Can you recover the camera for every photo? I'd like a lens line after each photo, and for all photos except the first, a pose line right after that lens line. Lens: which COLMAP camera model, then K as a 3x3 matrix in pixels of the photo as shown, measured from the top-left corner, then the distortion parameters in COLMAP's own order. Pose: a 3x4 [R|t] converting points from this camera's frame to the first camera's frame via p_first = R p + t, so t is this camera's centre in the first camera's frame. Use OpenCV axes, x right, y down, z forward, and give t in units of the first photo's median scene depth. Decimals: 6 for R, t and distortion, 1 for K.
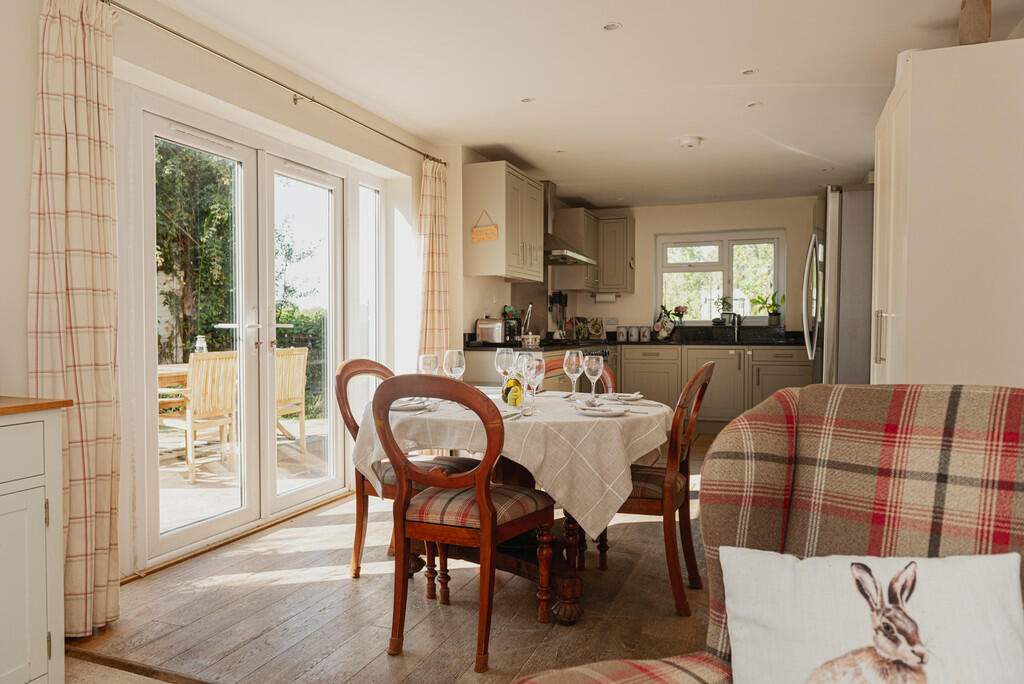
lens RADIAL K [[680.5, 0, 511.0], [0, 680.5, 350.7], [0, 0, 1]] dist [-0.007382, -0.001055]
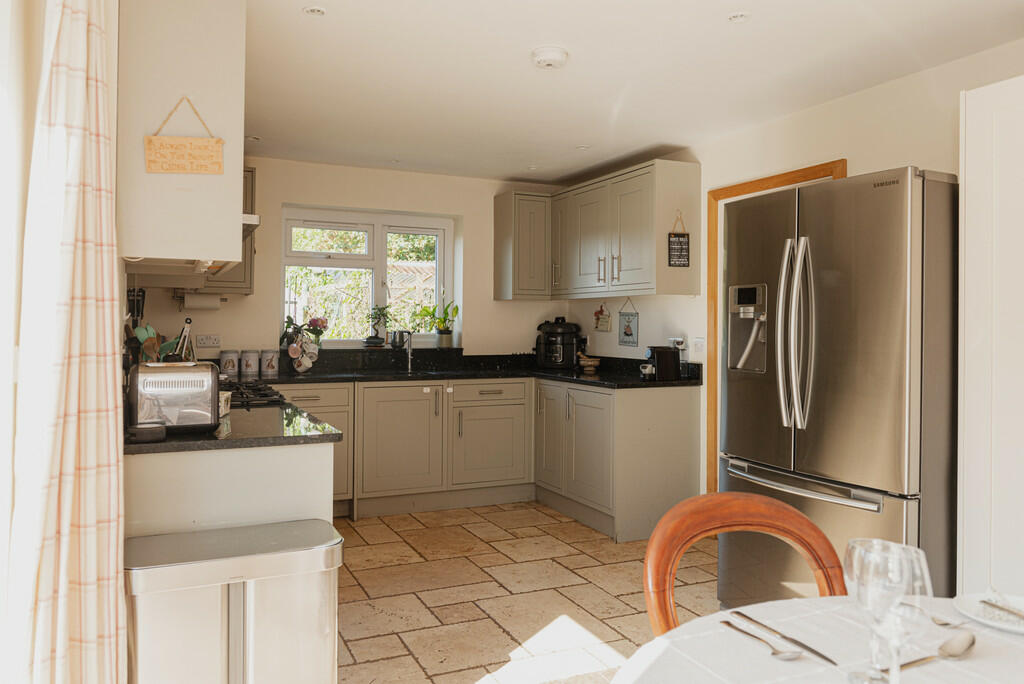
lens RADIAL K [[766.6, 0, 509.4], [0, 766.6, 318.4], [0, 0, 1]] dist [0.003736, 0.000500]
pose [[0.708778, 0.013094, 0.705310, -0.233659], [0.016779, 0.999232, -0.035411, -0.060401], [-0.705232, 0.036933, 0.708014, 0.581609]]
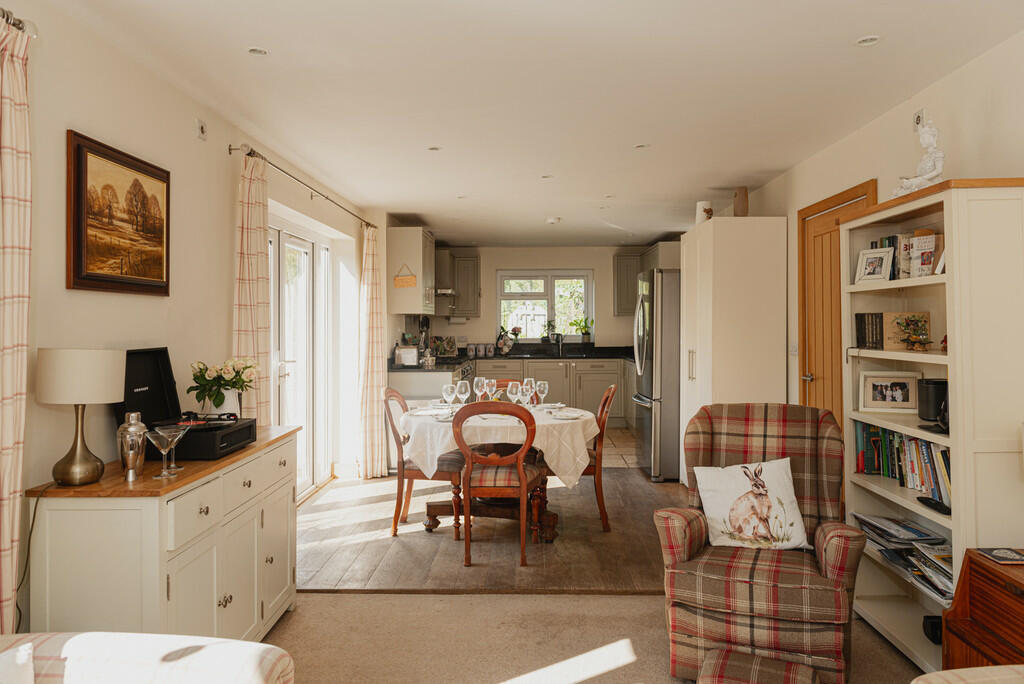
lens RADIAL K [[680.5, 0, 513.0], [0, 680.5, 332.0], [0, 0, 1]] dist [-0.007382, -0.001055]
pose [[0.942341, -0.006066, 0.334599, -0.296396], [0.014761, 0.999616, -0.023450, -0.045108], [-0.334328, 0.027037, 0.942069, -0.306440]]
